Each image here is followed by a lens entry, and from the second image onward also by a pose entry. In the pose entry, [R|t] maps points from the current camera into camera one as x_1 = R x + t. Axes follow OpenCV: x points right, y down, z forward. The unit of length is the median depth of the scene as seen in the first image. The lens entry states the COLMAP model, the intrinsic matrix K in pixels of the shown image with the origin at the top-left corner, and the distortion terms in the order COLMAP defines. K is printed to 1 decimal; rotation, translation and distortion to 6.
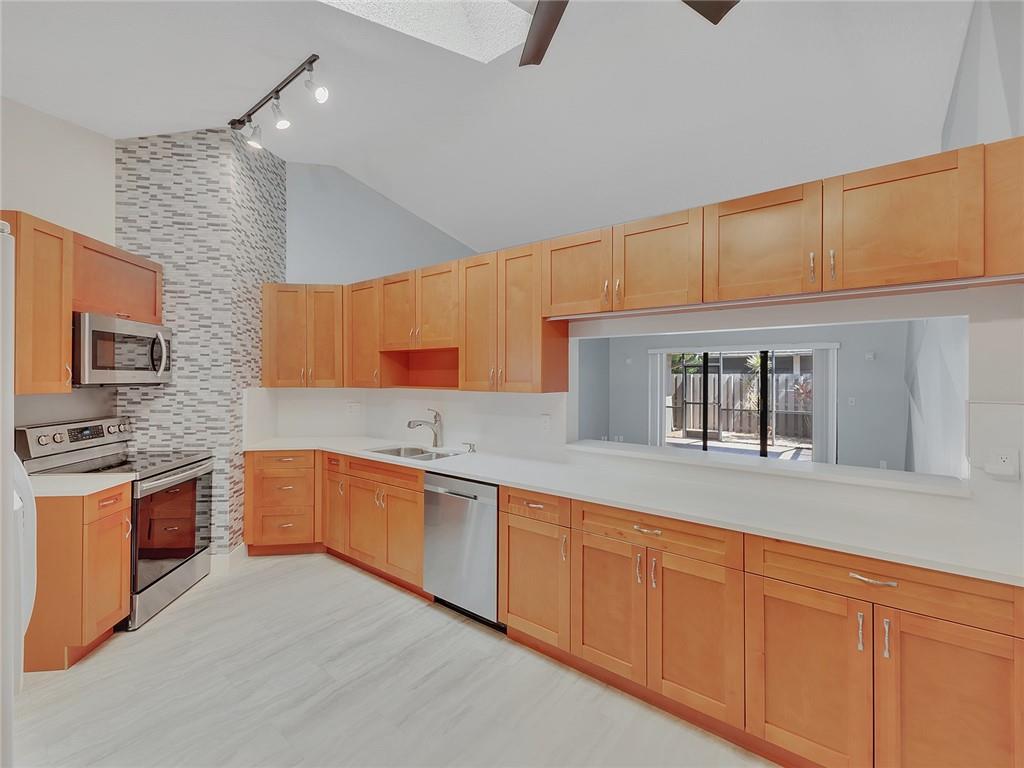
lens RADIAL K [[435.8, 0, 512.0], [0, 435.8, 384.0], [0, 0, 1]] dist [-0.001265, -0.000494]
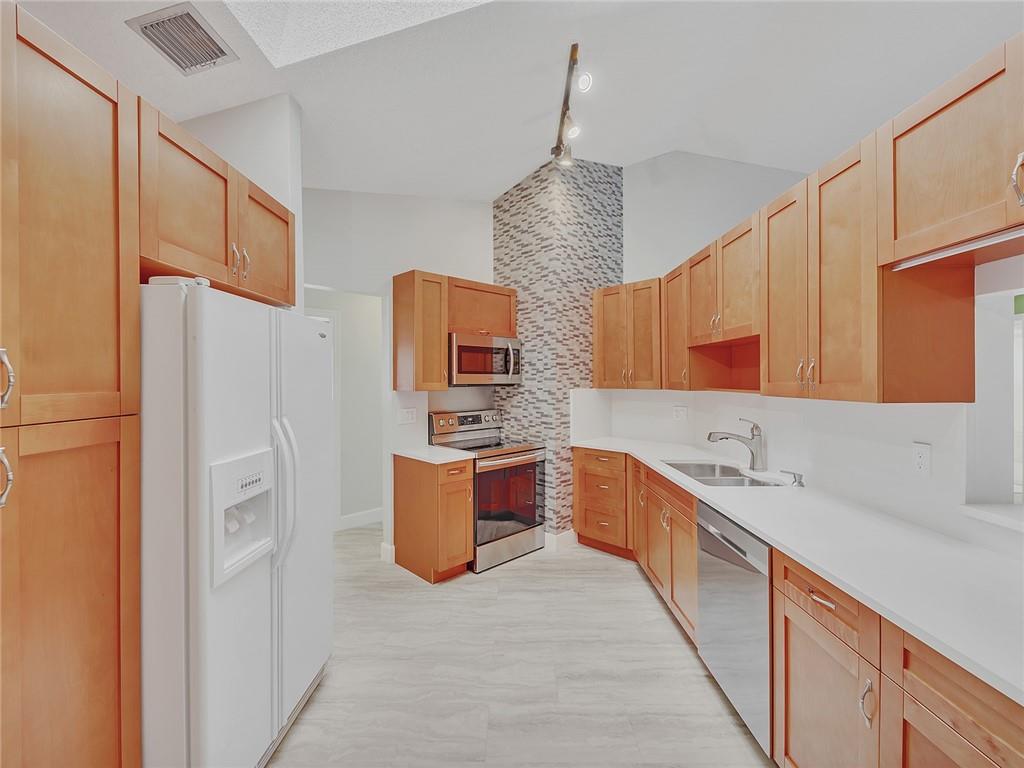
lens RADIAL K [[435.8, 0, 512.0], [0, 435.8, 384.0], [0, 0, 1]] dist [-0.001265, -0.000494]
pose [[0.599815, 0.002177, -0.800136, 0.188660], [-0.004777, 0.999988, -0.000861, -0.000666], [0.800125, 0.004339, 0.599818, 0.237840]]
